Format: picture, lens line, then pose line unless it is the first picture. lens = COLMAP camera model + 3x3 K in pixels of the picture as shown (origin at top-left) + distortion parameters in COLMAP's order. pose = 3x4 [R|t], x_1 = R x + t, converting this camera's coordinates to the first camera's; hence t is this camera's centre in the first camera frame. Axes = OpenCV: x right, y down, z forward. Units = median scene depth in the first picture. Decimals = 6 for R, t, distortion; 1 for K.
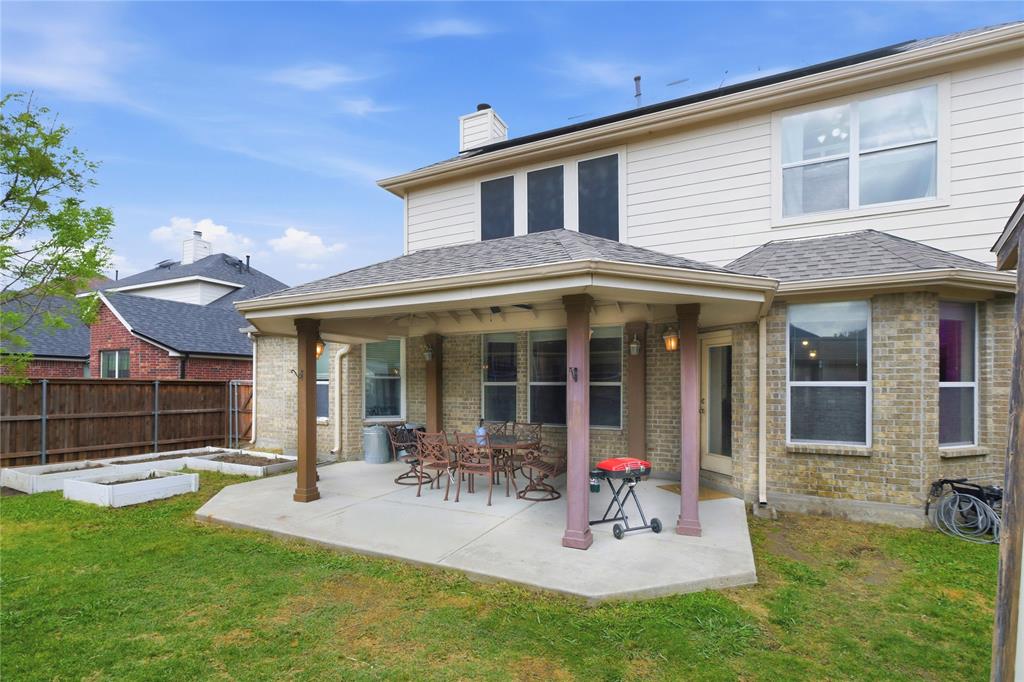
lens RADIAL K [[488.9, 0, 494.5], [0, 488.9, 383.6], [0, 0, 1]] dist [-0.011010, 0.002807]
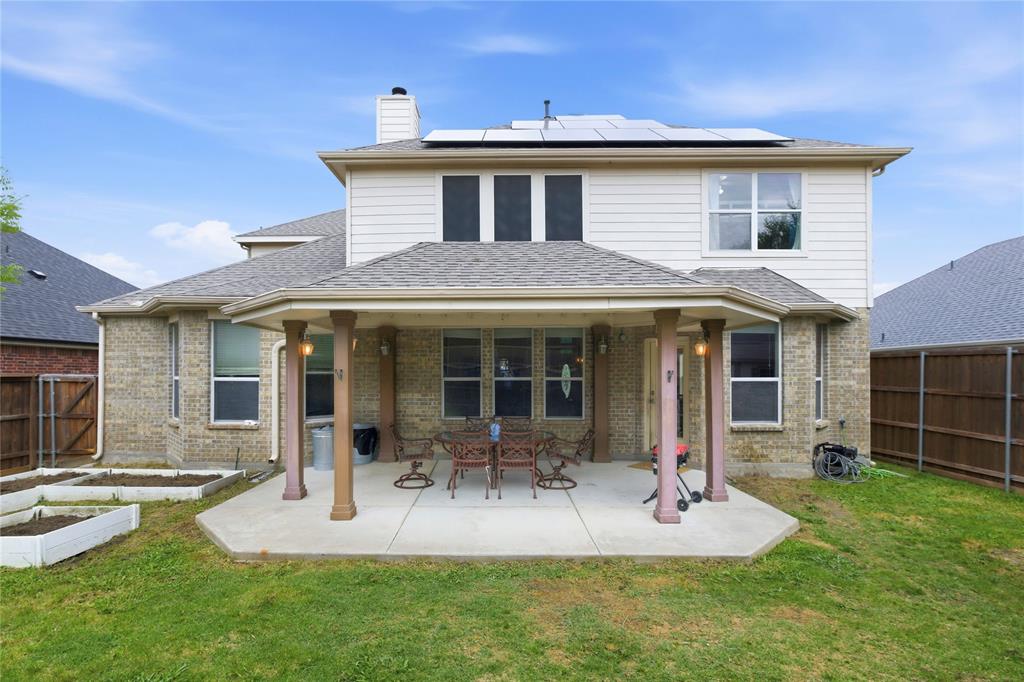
lens RADIAL K [[488.9, 0, 499.3], [0, 488.9, 370.4], [0, 0, 1]] dist [-0.011010, 0.002807]
pose [[0.895042, -0.002174, 0.445976, -0.448192], [0.002597, 0.999997, -0.000337, -0.020568], [-0.445973, 0.001460, 0.895045, 0.077127]]
